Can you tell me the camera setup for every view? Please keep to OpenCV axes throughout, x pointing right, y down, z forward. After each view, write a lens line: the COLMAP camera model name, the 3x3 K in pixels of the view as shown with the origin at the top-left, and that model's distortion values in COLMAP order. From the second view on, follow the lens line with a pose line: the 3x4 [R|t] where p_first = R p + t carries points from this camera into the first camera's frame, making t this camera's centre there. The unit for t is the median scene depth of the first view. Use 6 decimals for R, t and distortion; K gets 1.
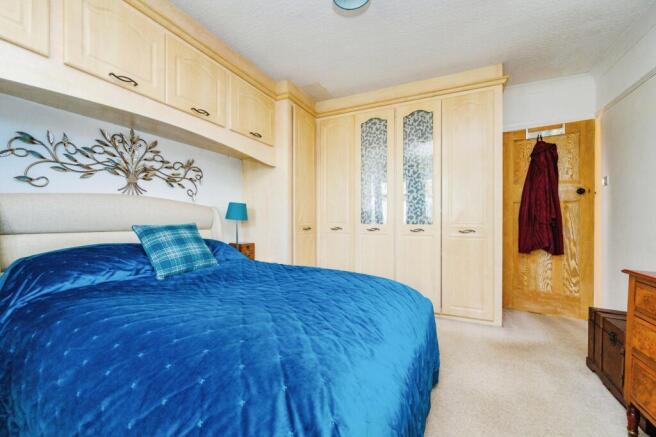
lens RADIAL K [[260.6, 0, 328.6], [0, 260.6, 219.7], [0, 0, 1]] dist [-0.000549, -0.000023]
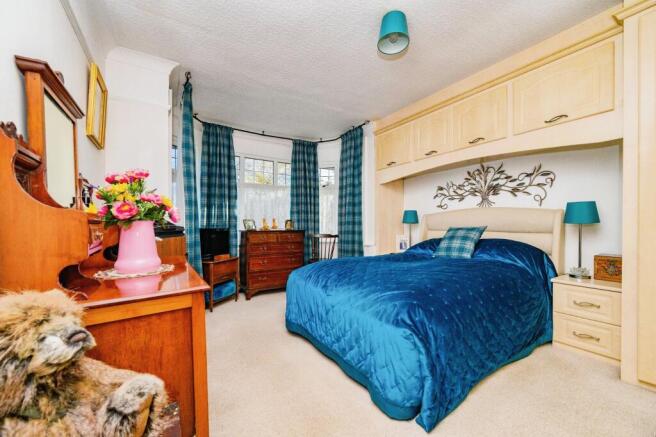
lens RADIAL K [[260.6, 0, 329.1], [0, 260.6, 223.8], [0, 0, 1]] dist [-0.000549, -0.000023]
pose [[-0.524220, -0.001838, -0.851581, 0.975861], [0.003714, 0.999983, -0.004444, 0.003429], [0.851575, -0.005493, -0.524204, 1.019609]]
